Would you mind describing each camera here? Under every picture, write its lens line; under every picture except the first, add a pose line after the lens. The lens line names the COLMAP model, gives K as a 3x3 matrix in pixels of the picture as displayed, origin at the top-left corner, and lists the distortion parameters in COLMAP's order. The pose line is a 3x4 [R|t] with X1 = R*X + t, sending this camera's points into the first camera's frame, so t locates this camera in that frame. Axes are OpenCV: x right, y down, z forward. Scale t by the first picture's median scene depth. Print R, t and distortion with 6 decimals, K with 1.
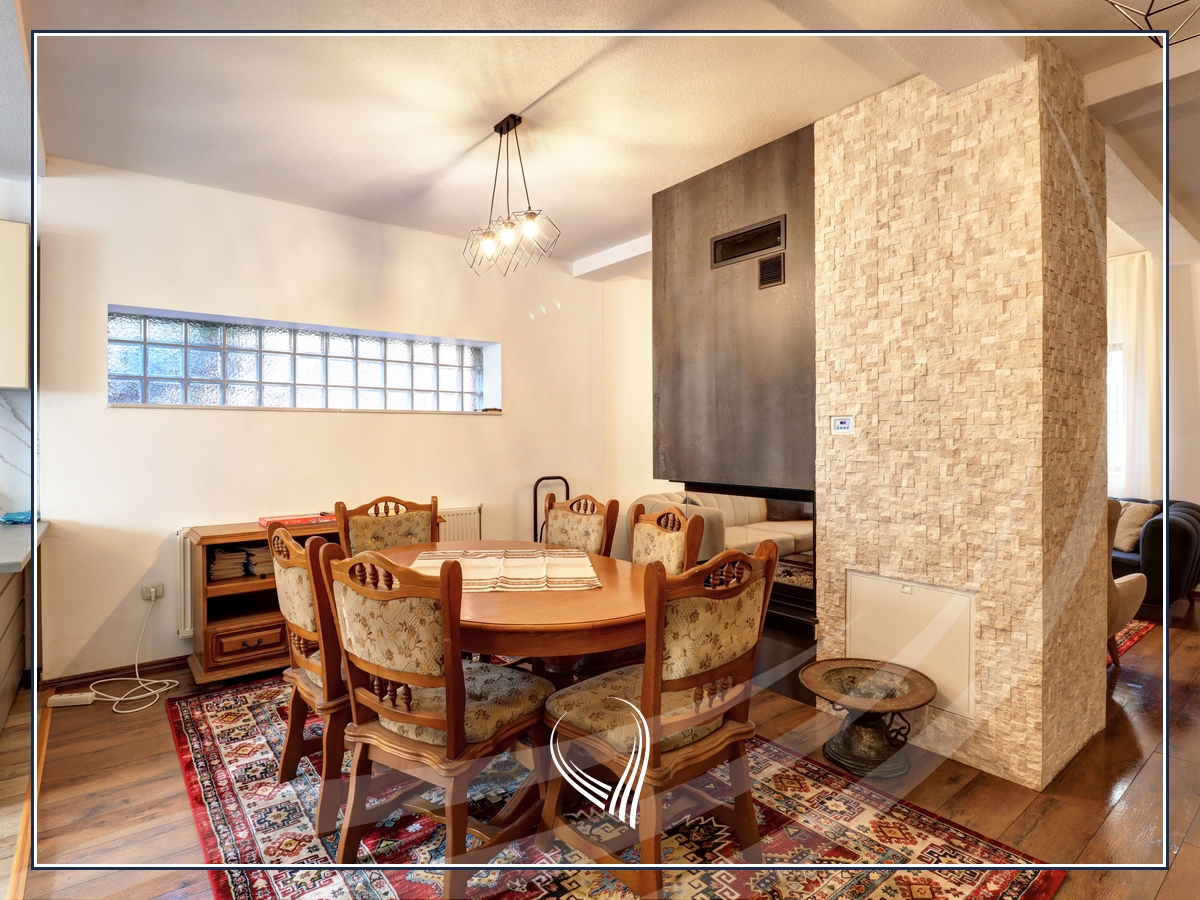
lens RADIAL K [[635.5, 0, 609.8], [0, 635.5, 437.6], [0, 0, 1]] dist [0.003703, -0.017562]
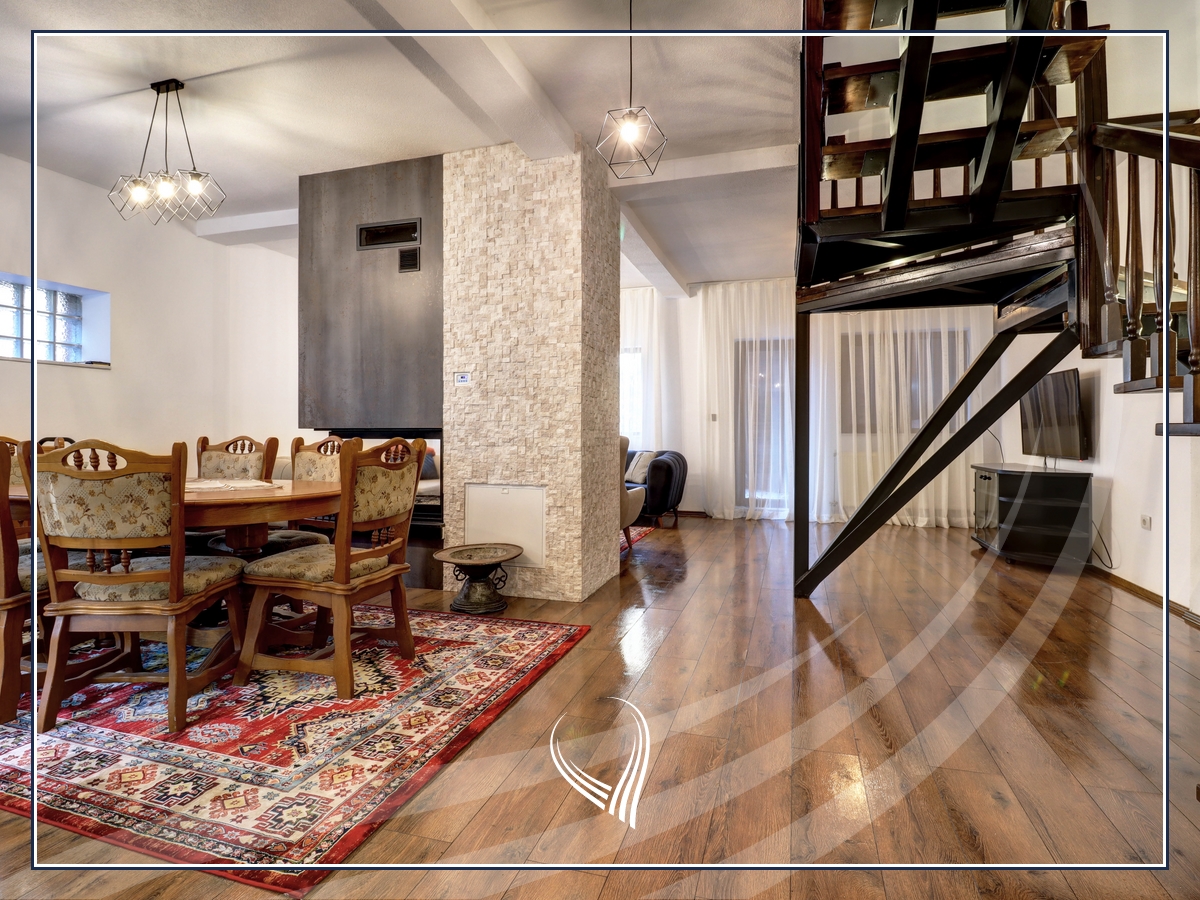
lens RADIAL K [[635.5, 0, 609.8], [0, 635.5, 437.6], [0, 0, 1]] dist [0.003703, -0.017562]
pose [[0.825724, 0.001857, 0.564071, -0.157412], [-0.002624, 0.999996, 0.000550, 0.112137], [-0.564068, -0.001935, 0.825726, -0.339821]]
